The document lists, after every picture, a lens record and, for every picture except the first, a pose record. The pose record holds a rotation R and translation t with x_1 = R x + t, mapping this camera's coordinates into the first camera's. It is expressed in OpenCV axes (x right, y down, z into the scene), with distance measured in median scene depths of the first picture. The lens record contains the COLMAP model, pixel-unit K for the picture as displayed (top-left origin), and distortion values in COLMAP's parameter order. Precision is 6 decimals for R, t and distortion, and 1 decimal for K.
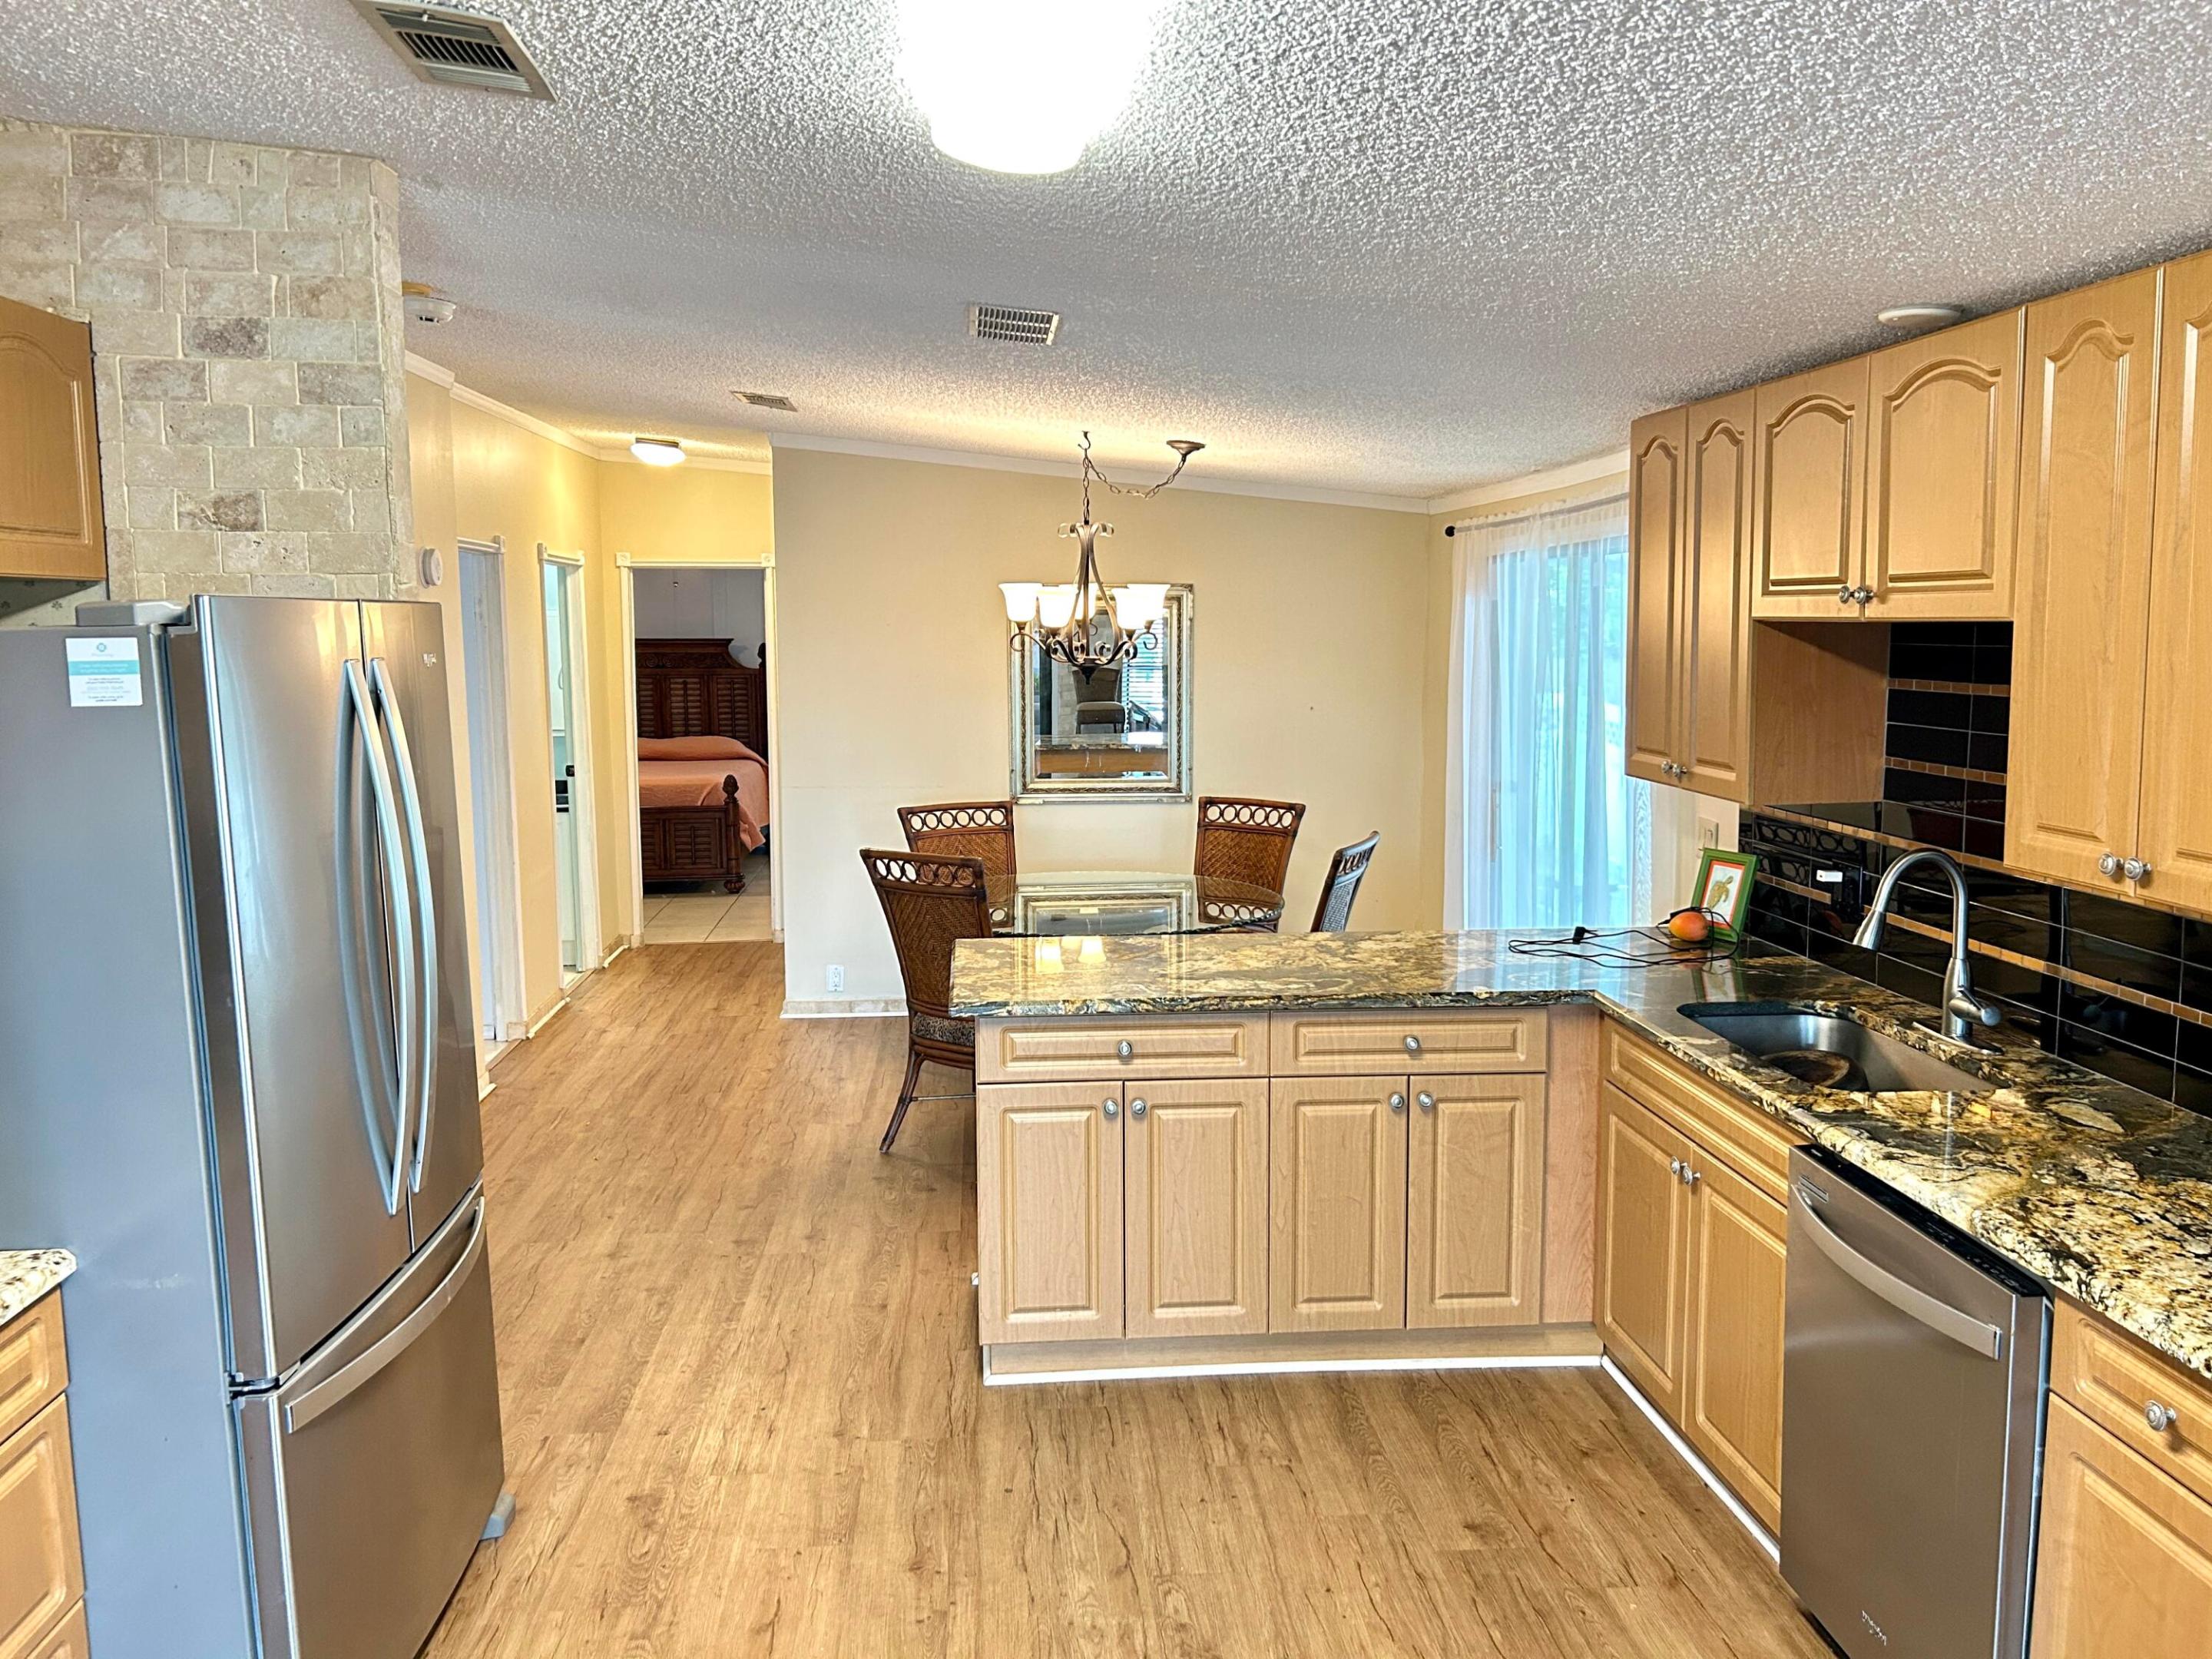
lens RADIAL K [[1670.9, 0, 1099.4], [0, 1670.9, 837.7], [0, 0, 1]] dist [0.059050, -0.074636]
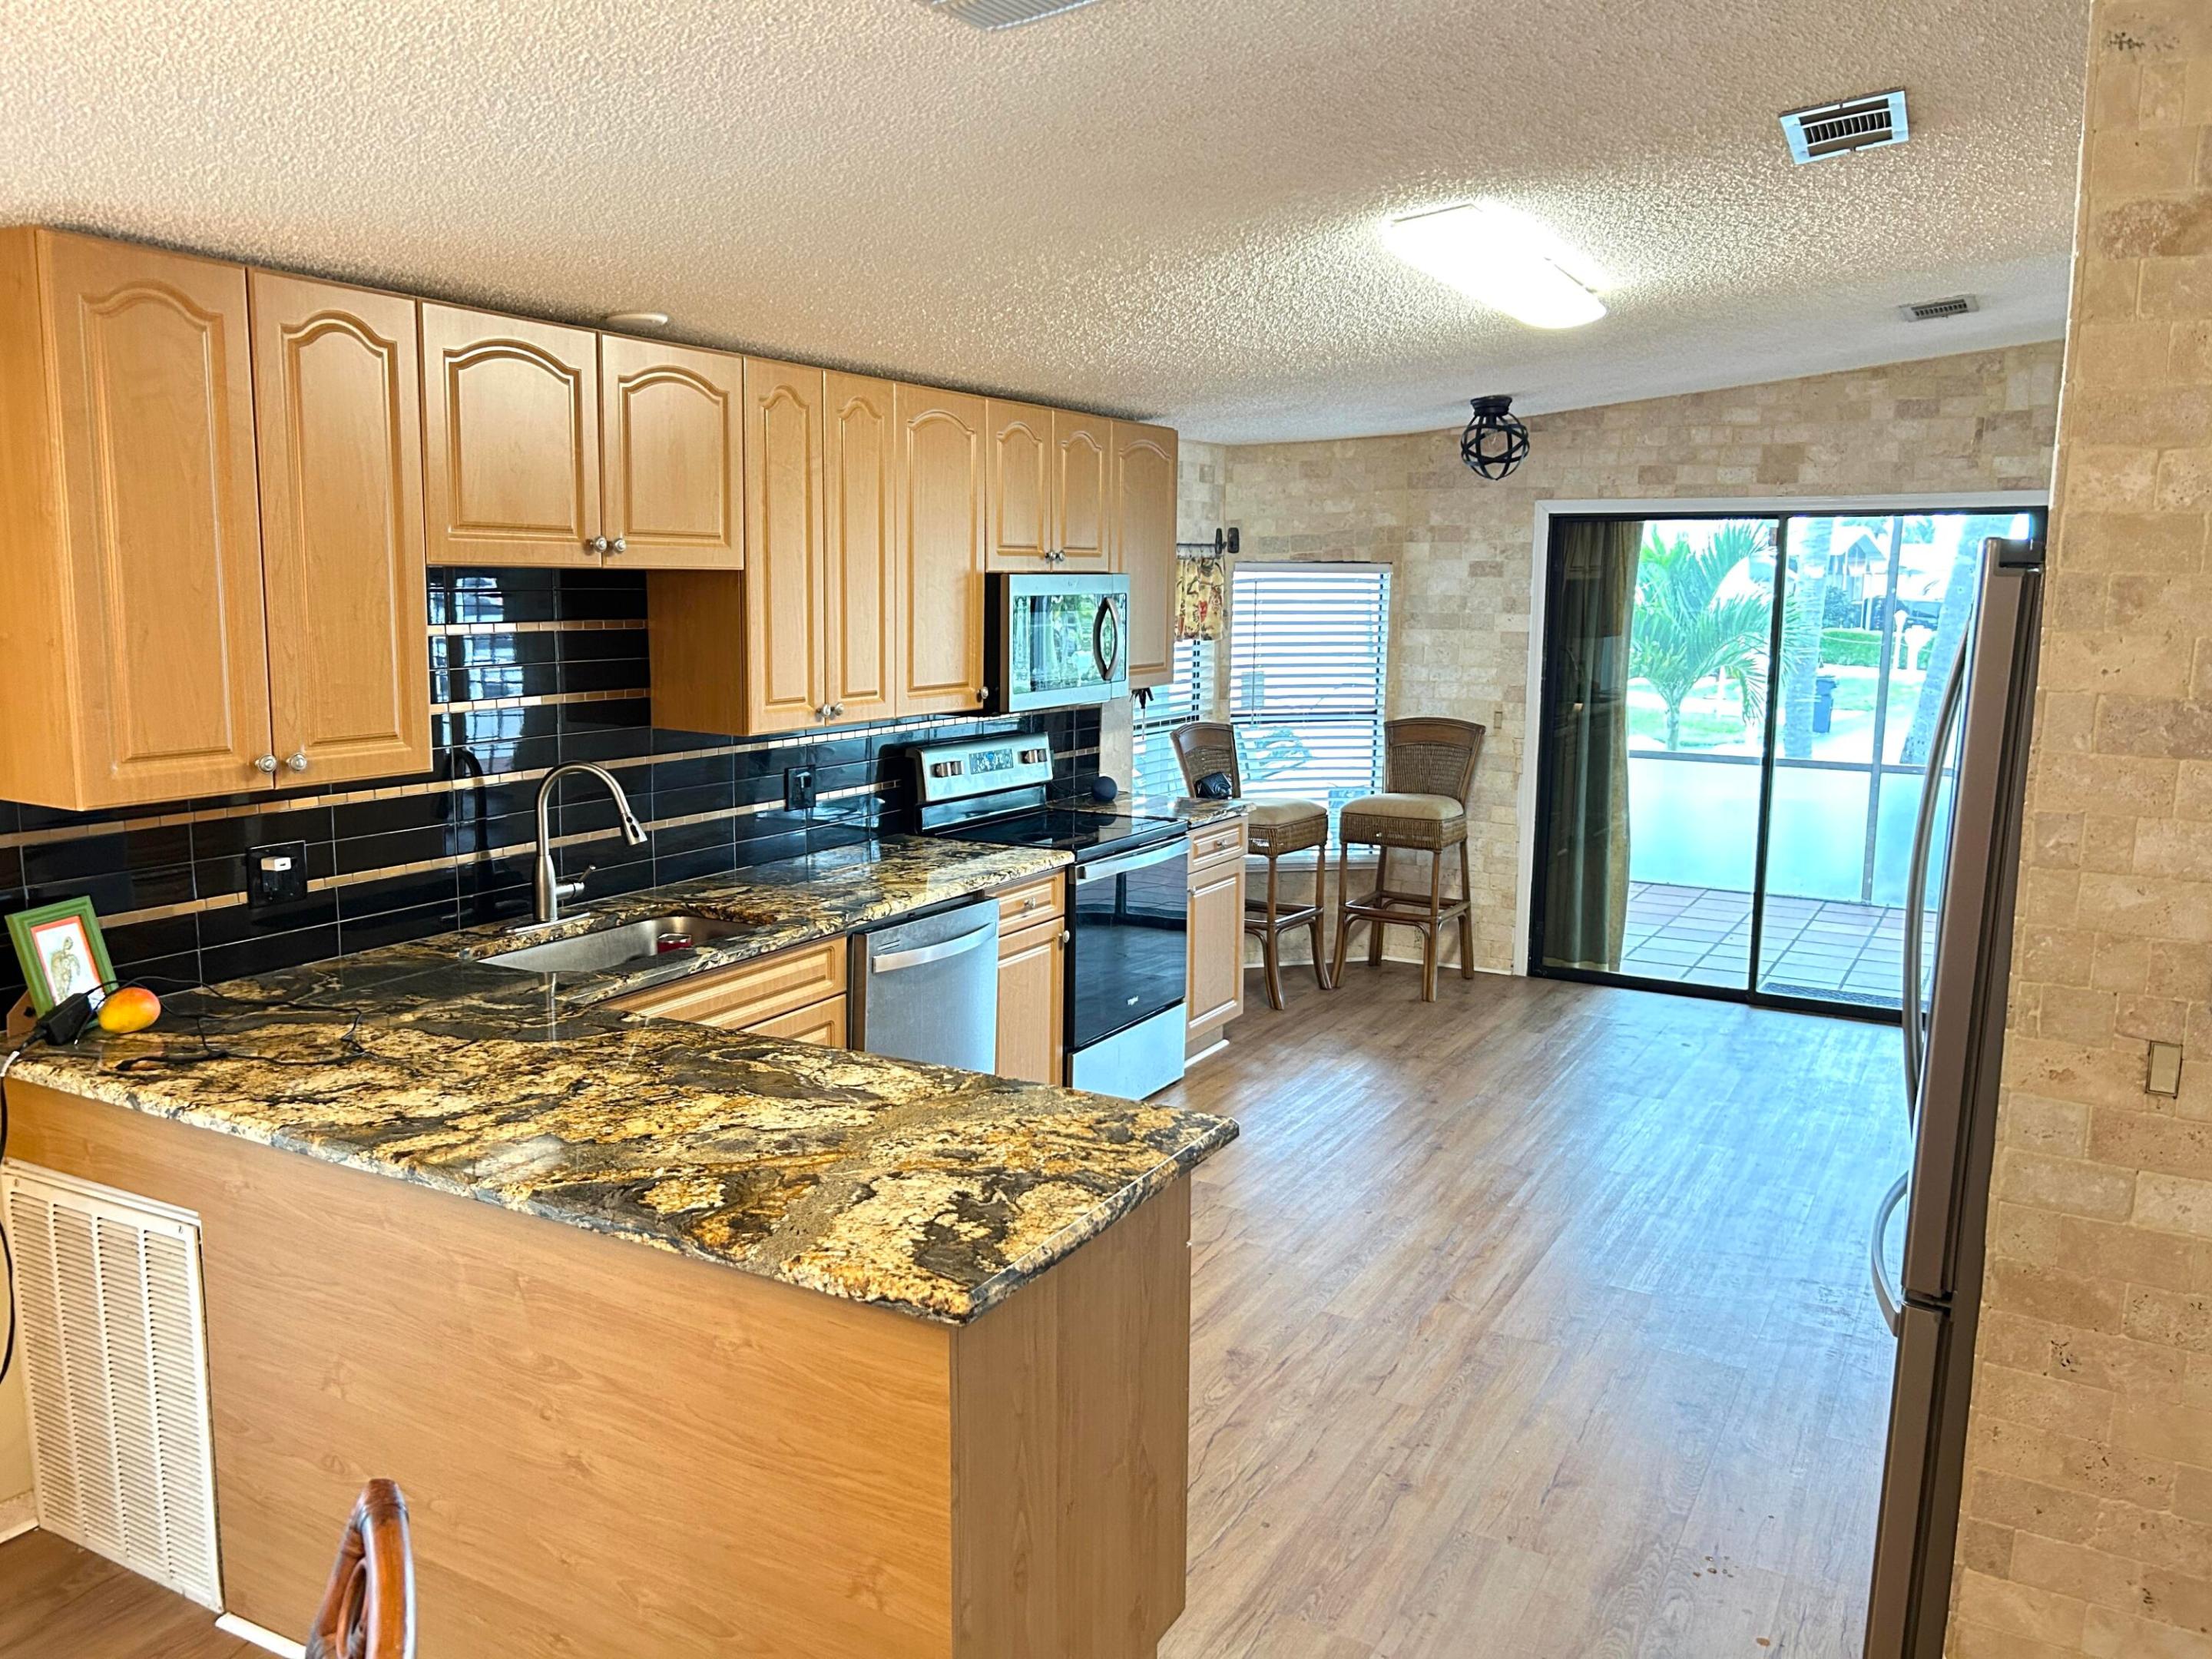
lens RADIAL K [[1635.9, 0, 1140.8], [0, 1635.9, 826.2], [0, 0, 1]] dist [0.073651, -0.059902]
pose [[-0.827428, -0.088158, 0.554609, -0.576844], [0.068718, 0.964285, 0.255799, -0.264485], [-0.557352, 0.249766, -0.791818, 2.059416]]
